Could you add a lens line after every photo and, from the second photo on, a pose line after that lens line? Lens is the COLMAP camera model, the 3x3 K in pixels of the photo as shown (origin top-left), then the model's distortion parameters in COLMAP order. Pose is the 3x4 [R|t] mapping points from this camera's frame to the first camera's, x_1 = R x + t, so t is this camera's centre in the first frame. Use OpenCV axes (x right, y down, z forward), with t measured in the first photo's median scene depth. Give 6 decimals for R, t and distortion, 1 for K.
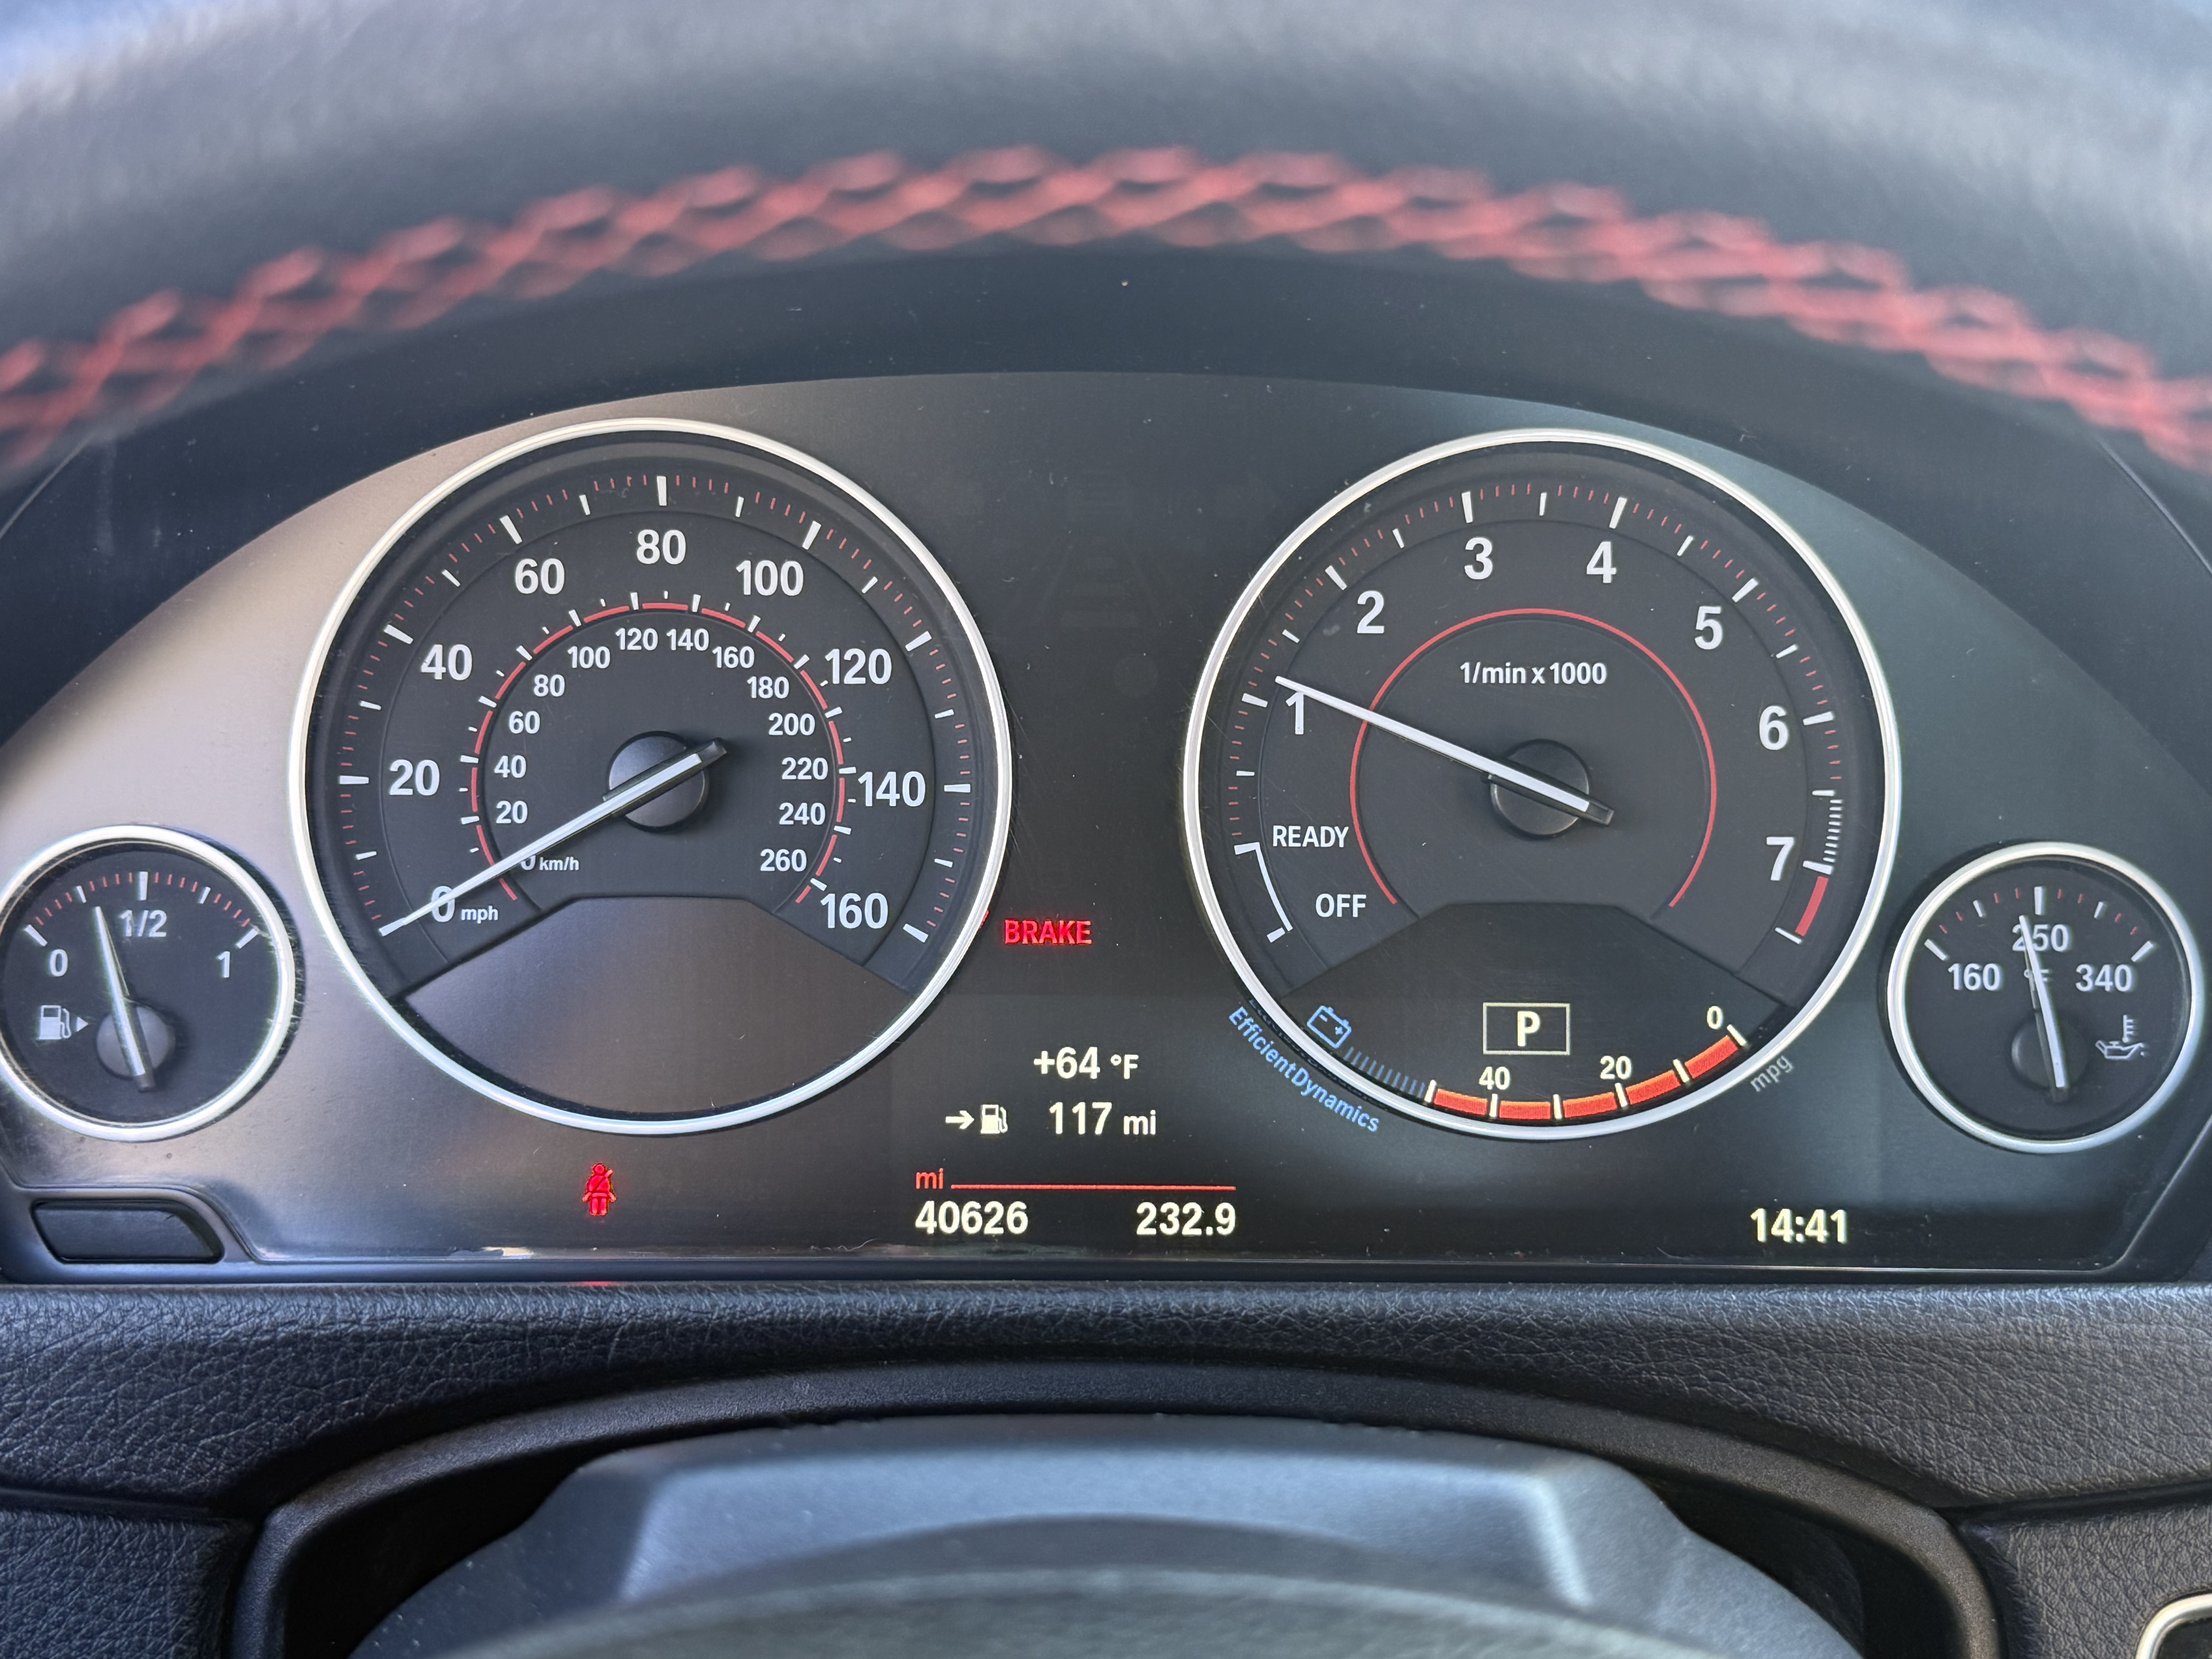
lens RADIAL K [[2840.4, 0, 1107.9], [0, 2840.4, 830.5], [0, 0, 1]] dist [0.000045, 0.000000]
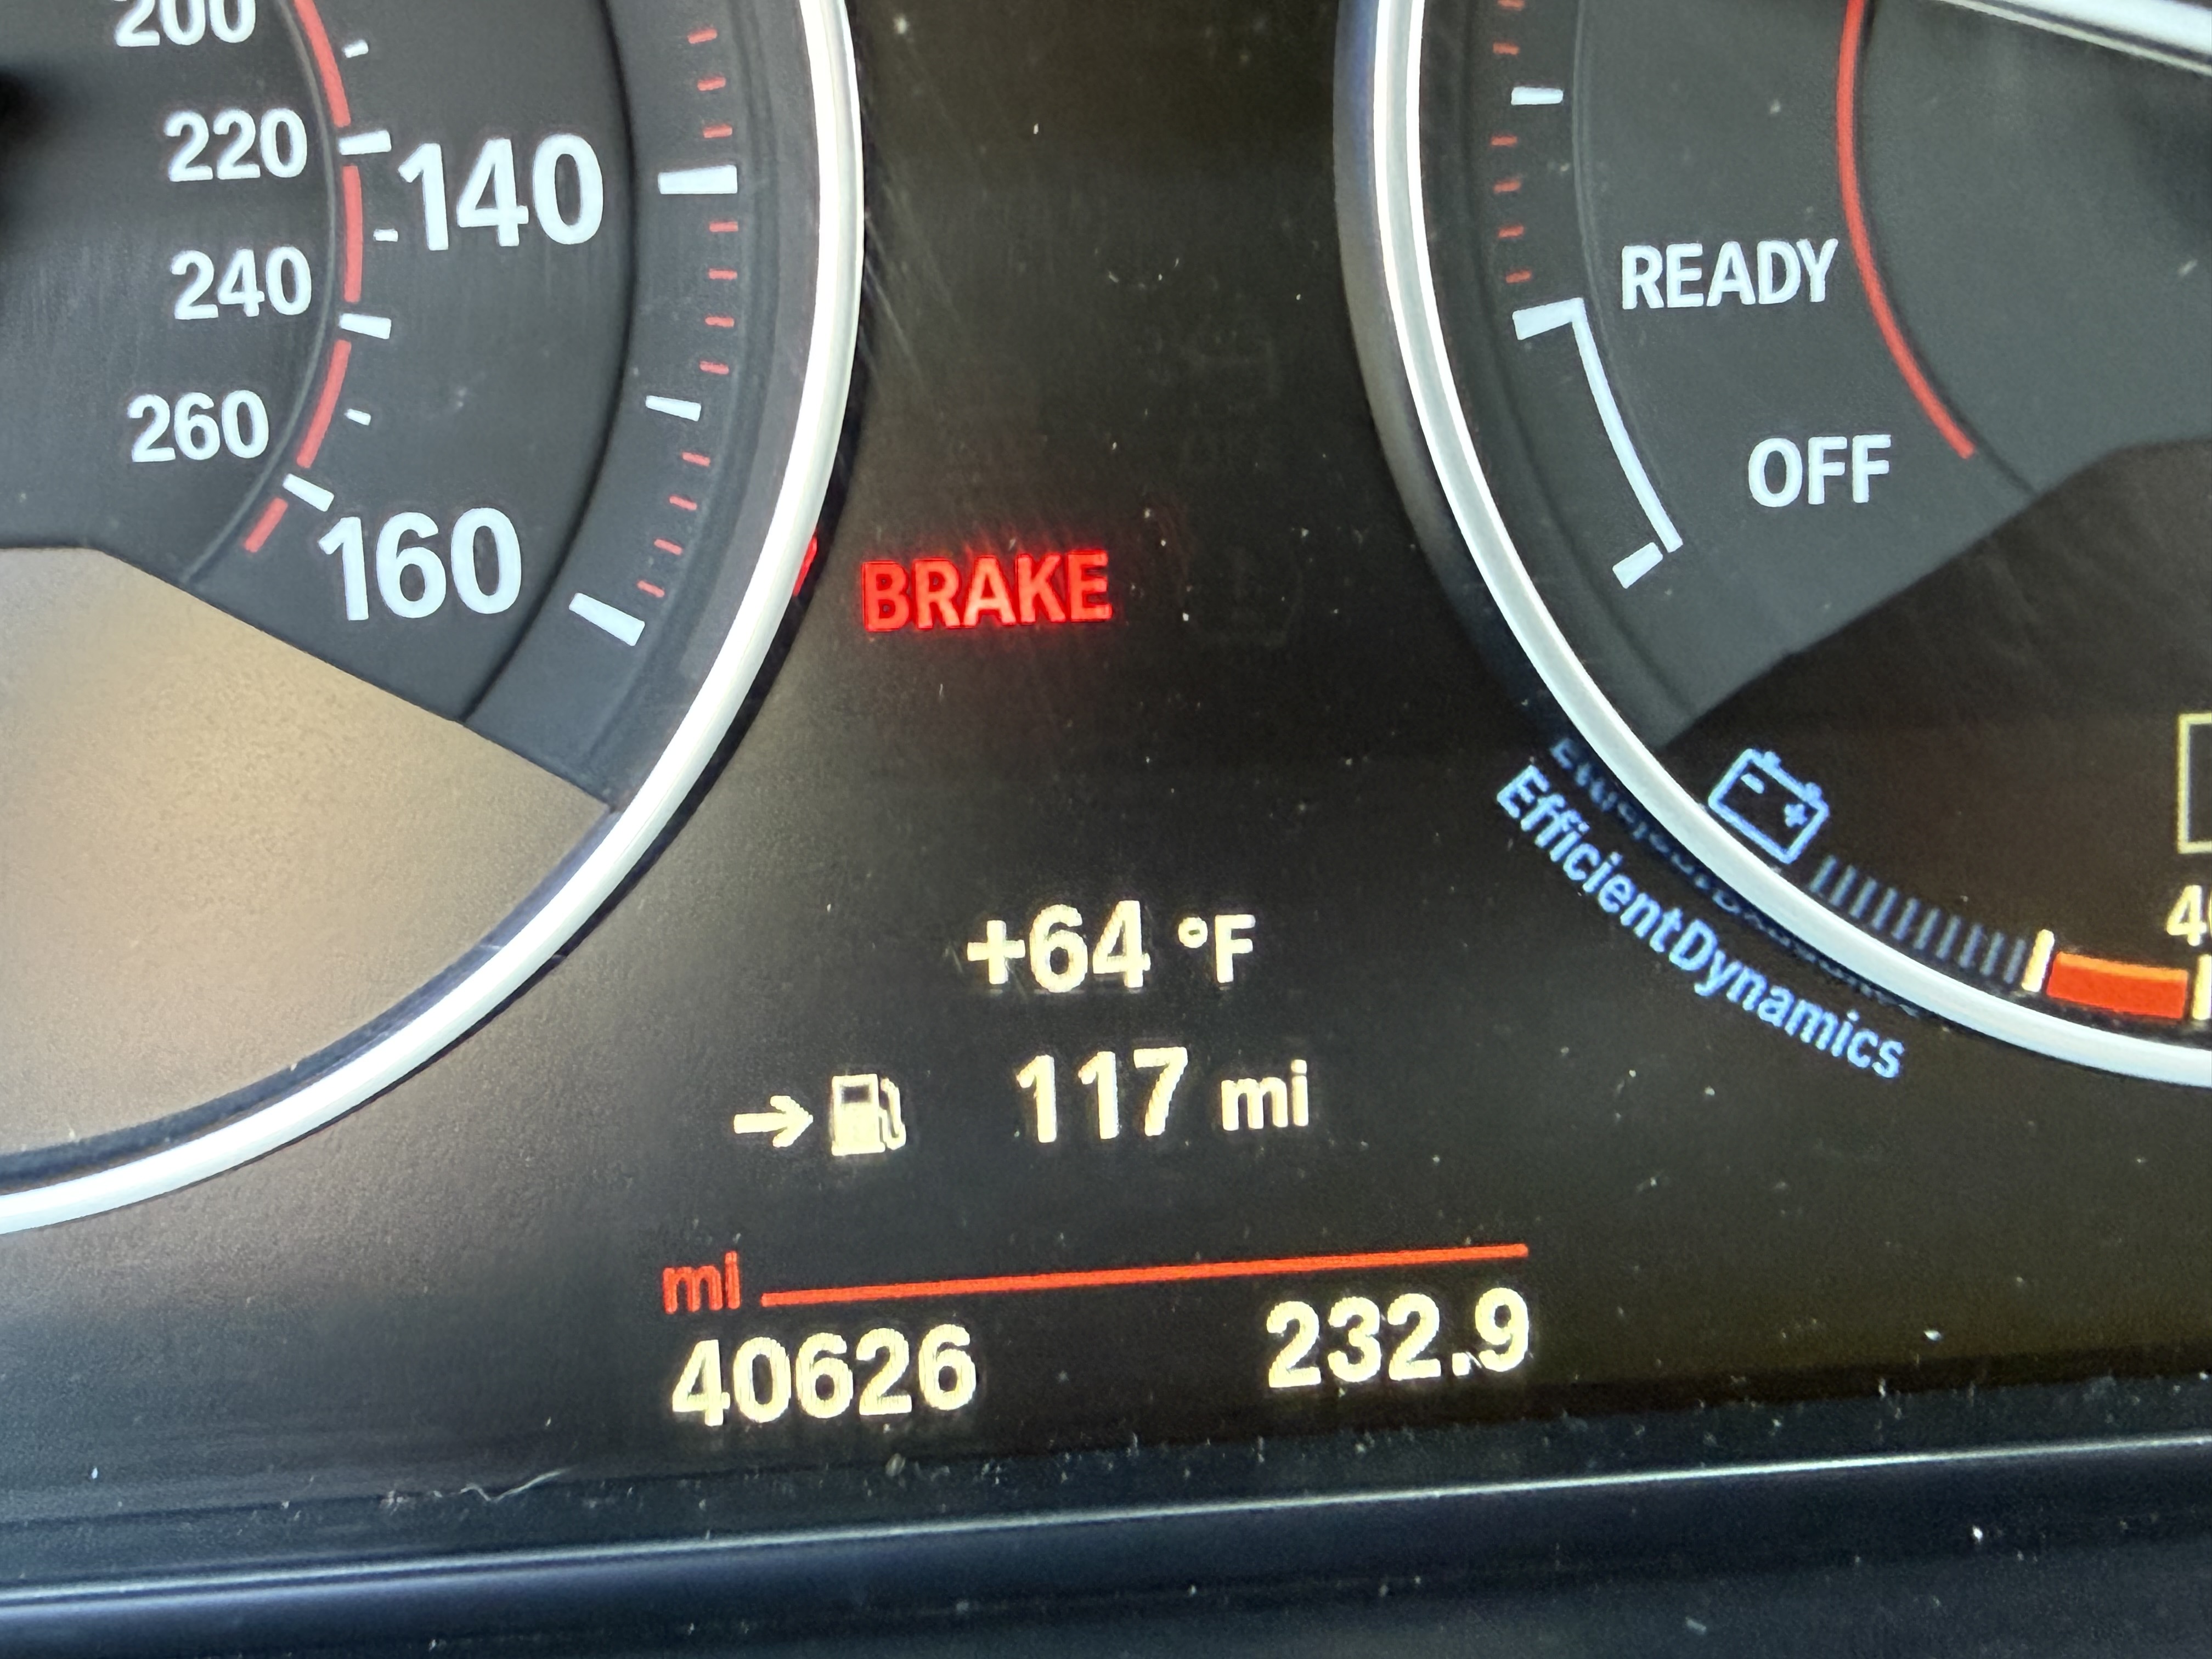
lens RADIAL K [[2840.4, 0, 1030.3], [0, 2840.4, 899.9], [0, 0, 1]] dist [0.000045, 0.000000]
pose [[0.996149, -0.064267, 0.059643, -0.039241], [0.050639, 0.977030, 0.206998, 0.000658], [-0.071576, -0.203180, 0.976522, 0.649699]]
